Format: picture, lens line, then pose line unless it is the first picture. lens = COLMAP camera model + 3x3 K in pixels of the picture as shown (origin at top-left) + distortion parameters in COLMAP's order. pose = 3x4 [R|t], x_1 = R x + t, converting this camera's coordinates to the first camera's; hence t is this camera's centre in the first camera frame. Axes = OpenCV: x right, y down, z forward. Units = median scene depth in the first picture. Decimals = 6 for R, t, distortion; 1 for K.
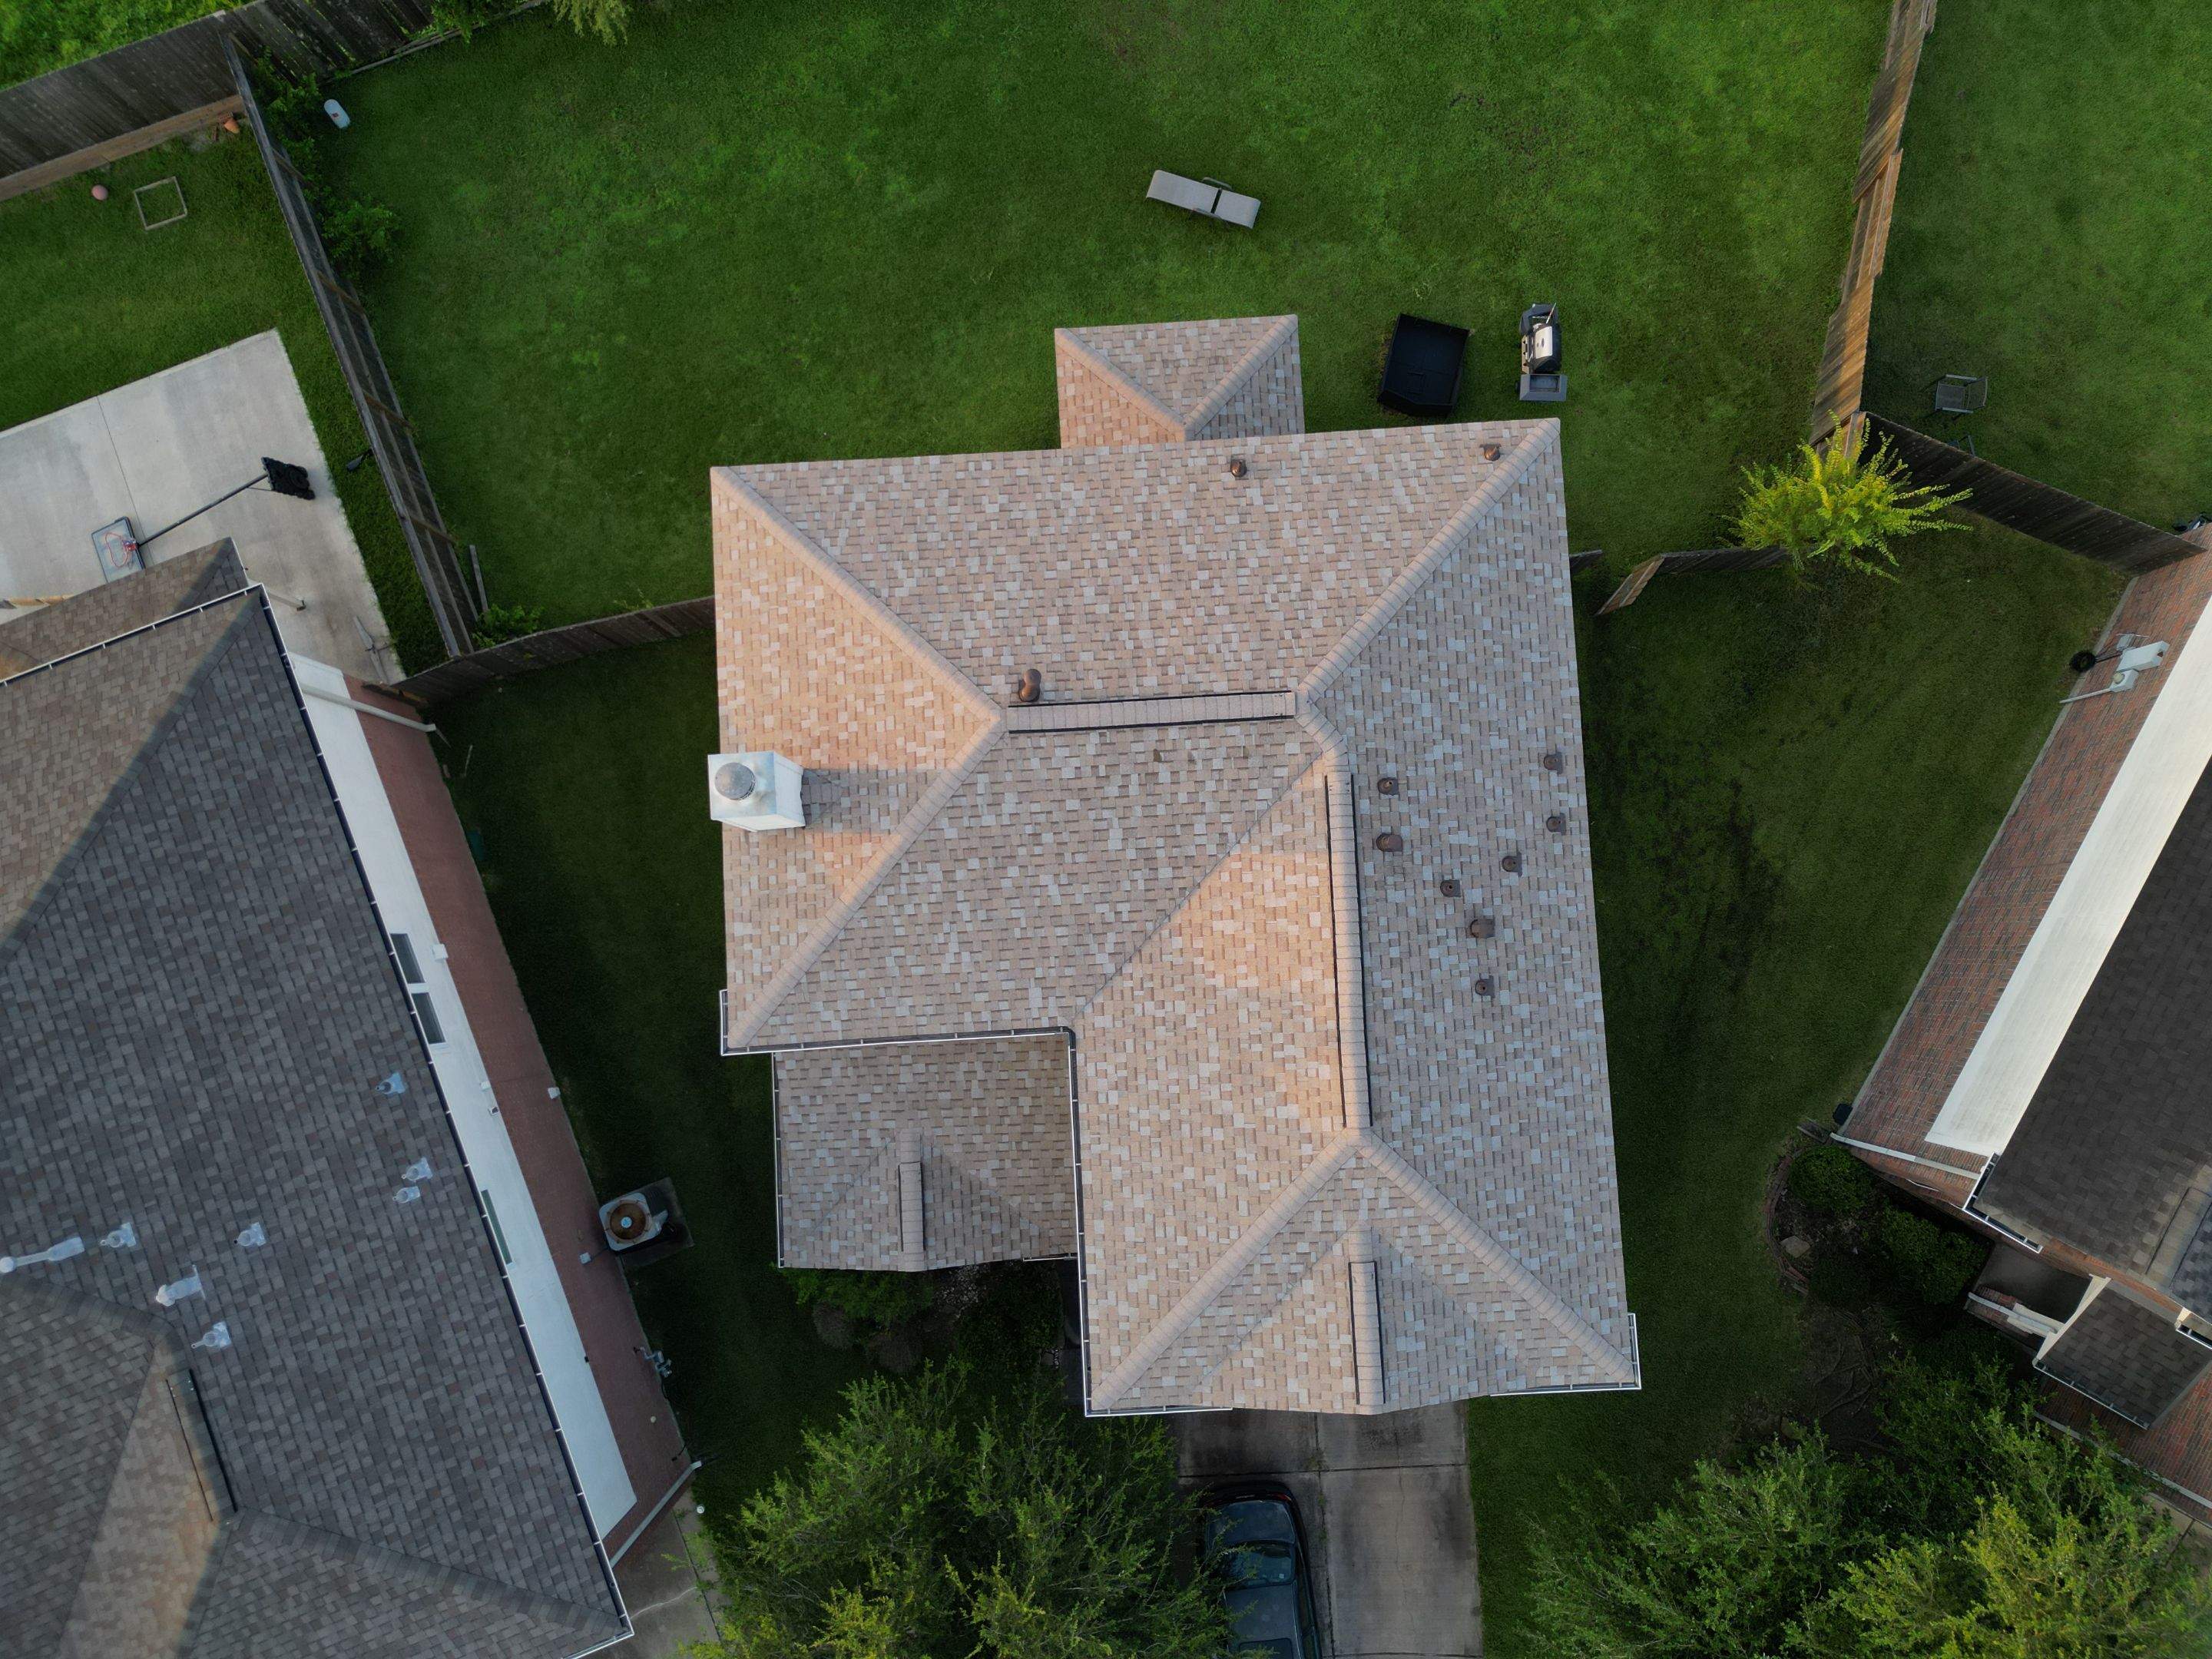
lens RADIAL K [[1553.2, 0, 1099.1], [0, 1553.2, 823.4], [0, 0, 1]] dist [0.080408, -0.086271]
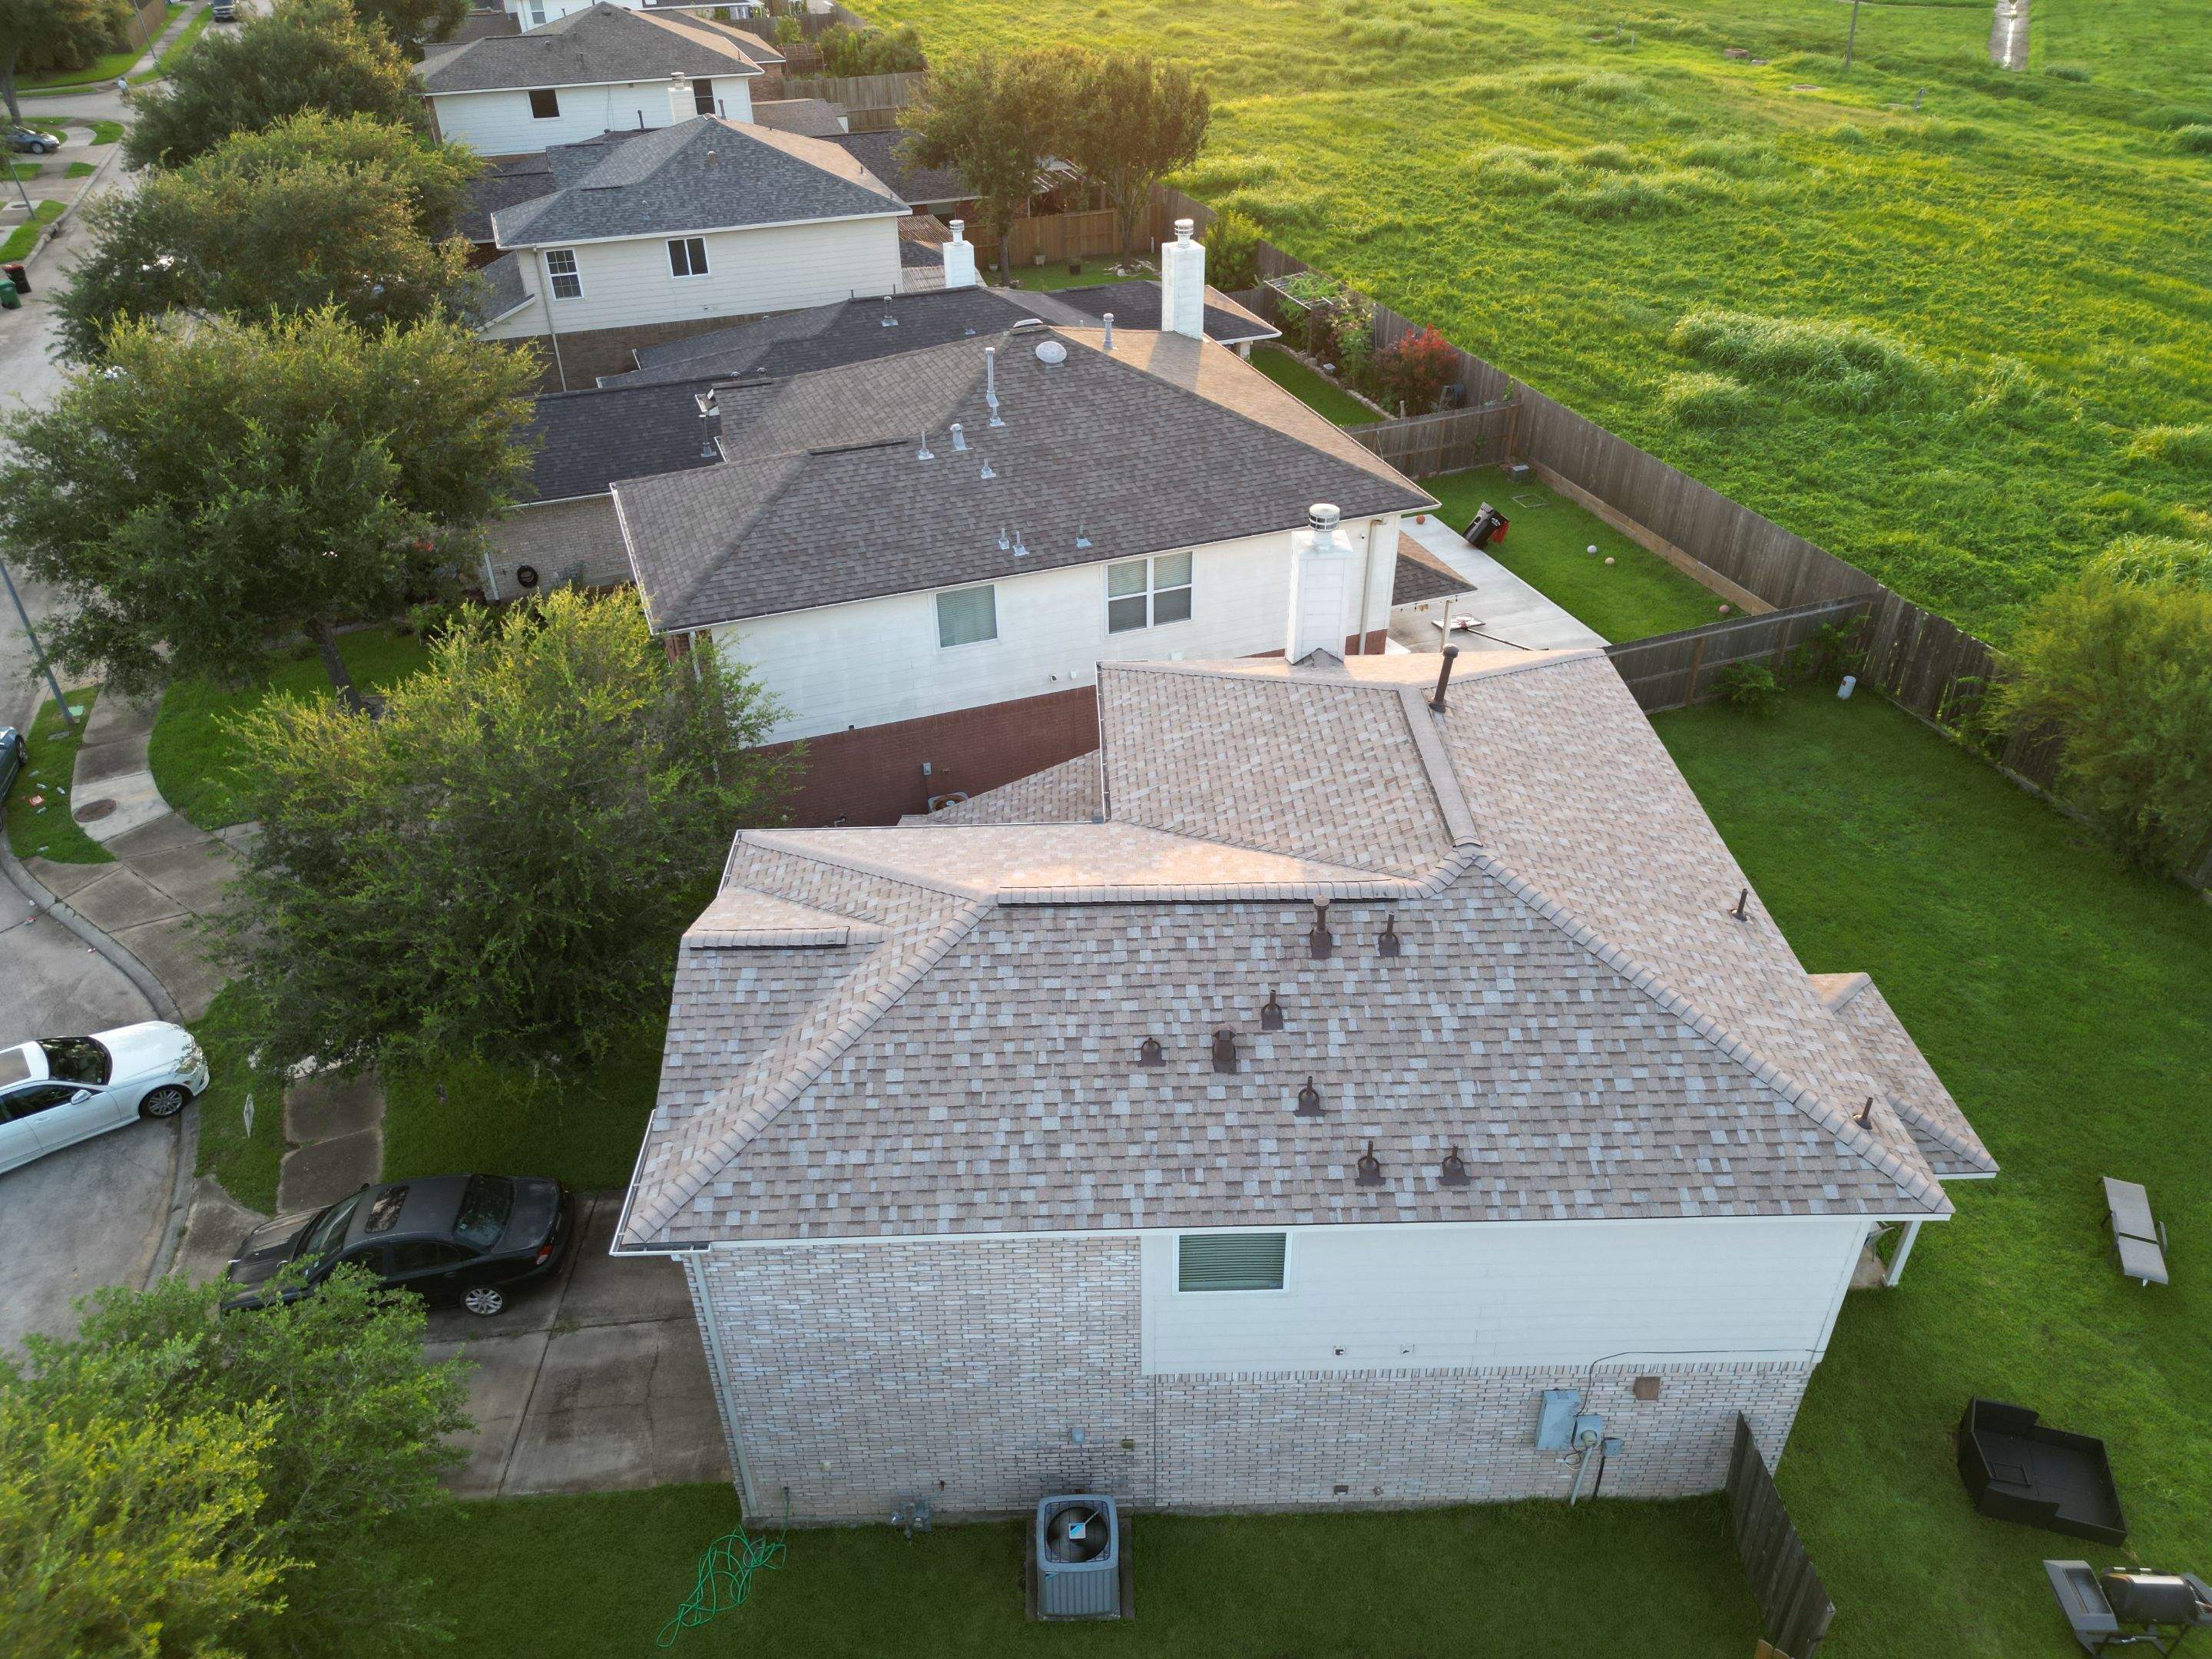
lens RADIAL K [[1553.2, 0, 1099.1], [0, 1553.2, 823.4], [0, 0, 1]] dist [0.080408, -0.086271]
pose [[-0.030142, 0.572450, -0.819385, 0.818155], [-0.994738, 0.063127, 0.080695, 0.058329], [0.097919, 0.817506, 0.567535, 0.435864]]
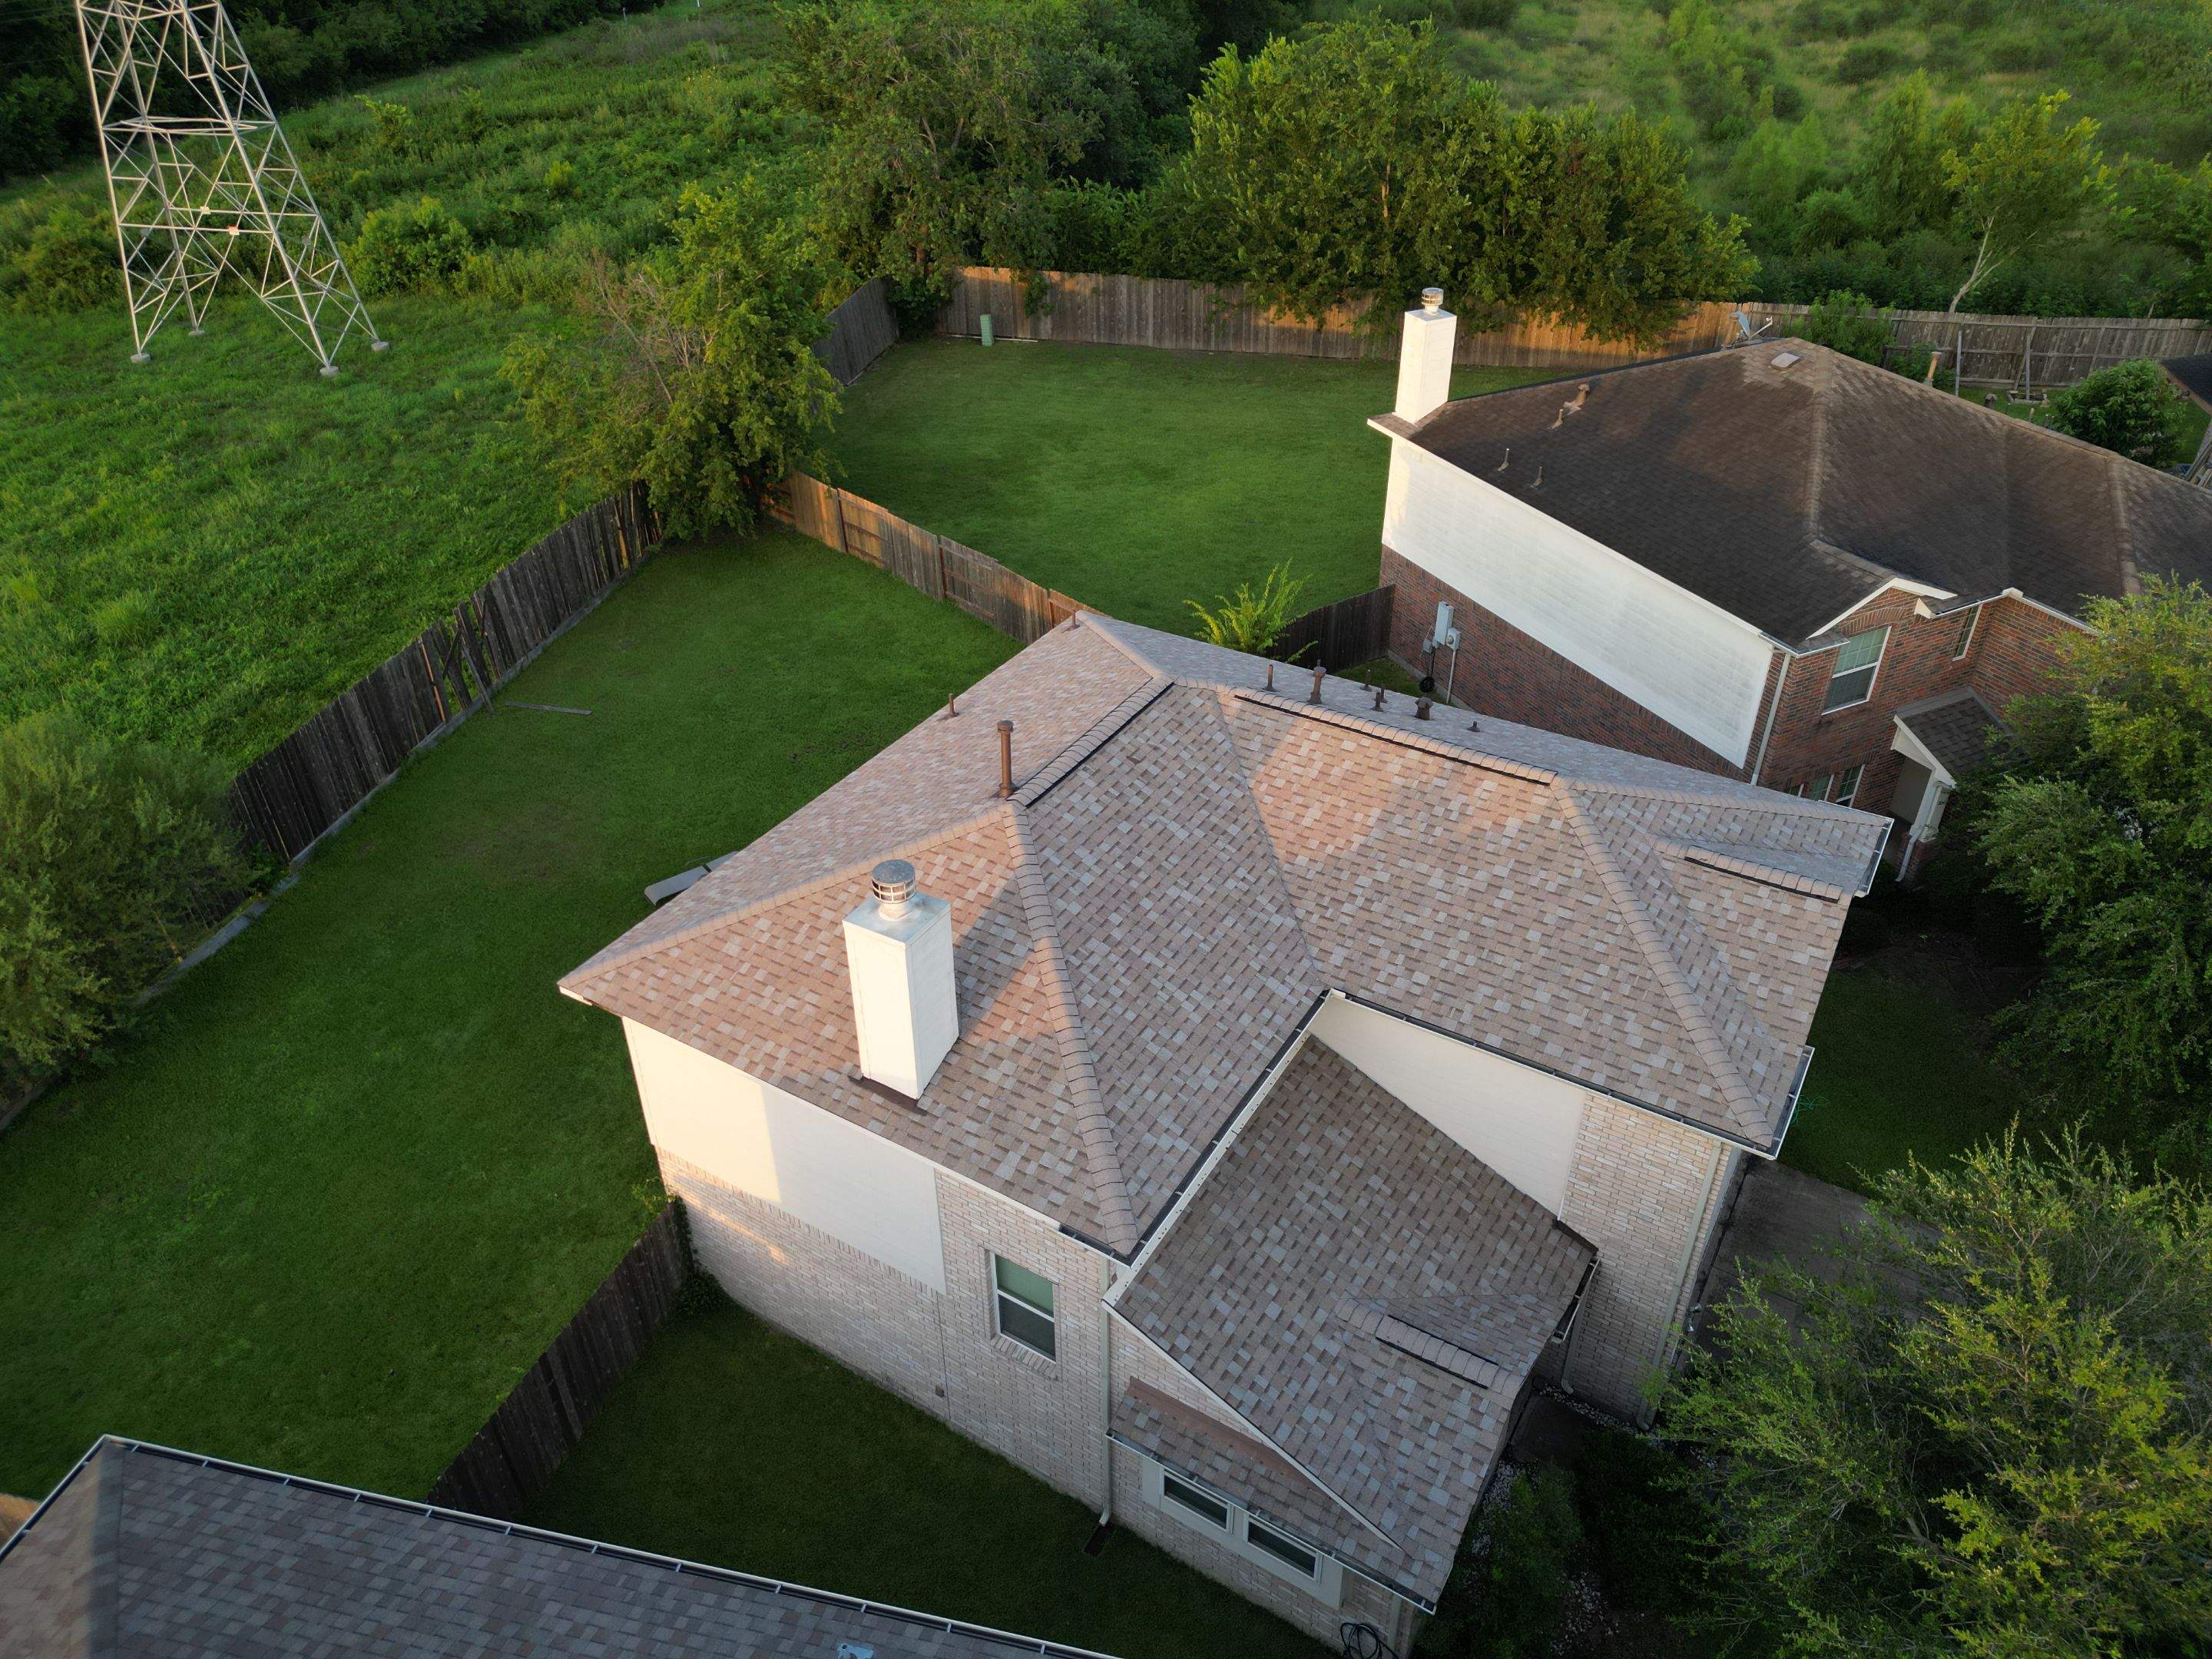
lens RADIAL K [[1559.8, 0, 1093.5], [0, 1559.8, 820.8], [0, 0, 1]] dist [0.062188, -0.061469]
pose [[0.571826, -0.448617, 0.686846, -0.664949], [0.818002, 0.375432, -0.435802, 0.377404], [-0.062356, 0.811044, 0.581652, 0.425204]]
